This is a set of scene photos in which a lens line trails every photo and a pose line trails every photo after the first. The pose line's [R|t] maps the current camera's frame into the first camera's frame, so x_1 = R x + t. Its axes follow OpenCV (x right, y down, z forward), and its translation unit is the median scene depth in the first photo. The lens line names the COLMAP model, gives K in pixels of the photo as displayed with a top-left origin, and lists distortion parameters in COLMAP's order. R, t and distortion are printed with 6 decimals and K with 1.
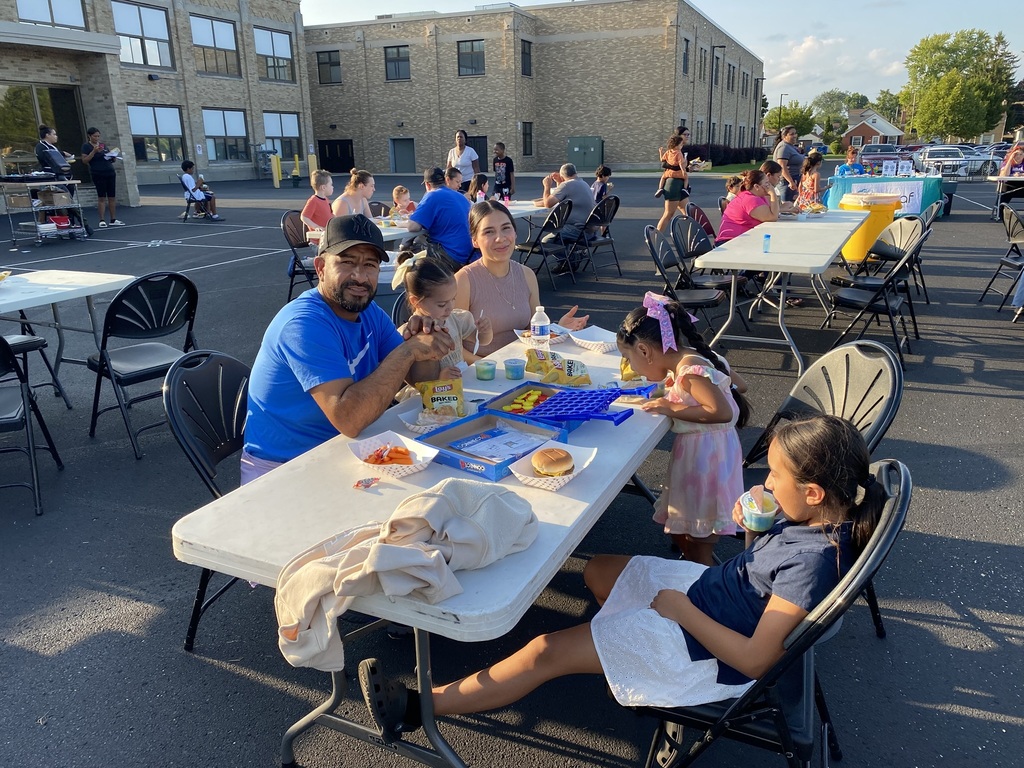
lens RADIAL K [[778.4, 0, 510.8], [0, 778.4, 386.6], [0, 0, 1]] dist [0.001640, -0.009027]
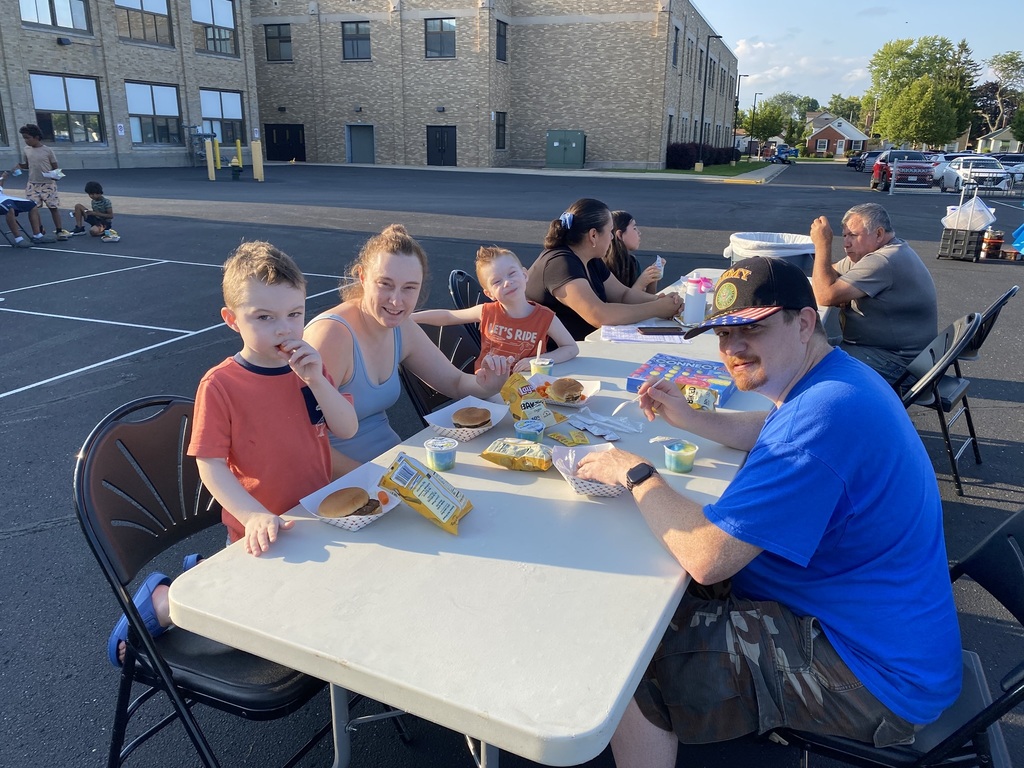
lens RADIAL K [[778.4, 0, 514.1], [0, 778.4, 380.7], [0, 0, 1]] dist [0.001640, -0.009027]
pose [[0.997471, 0.012522, 0.069957, -0.023573], [-0.012723, 0.999916, 0.002428, -0.031120], [-0.069921, -0.003311, 0.997547, 0.099028]]
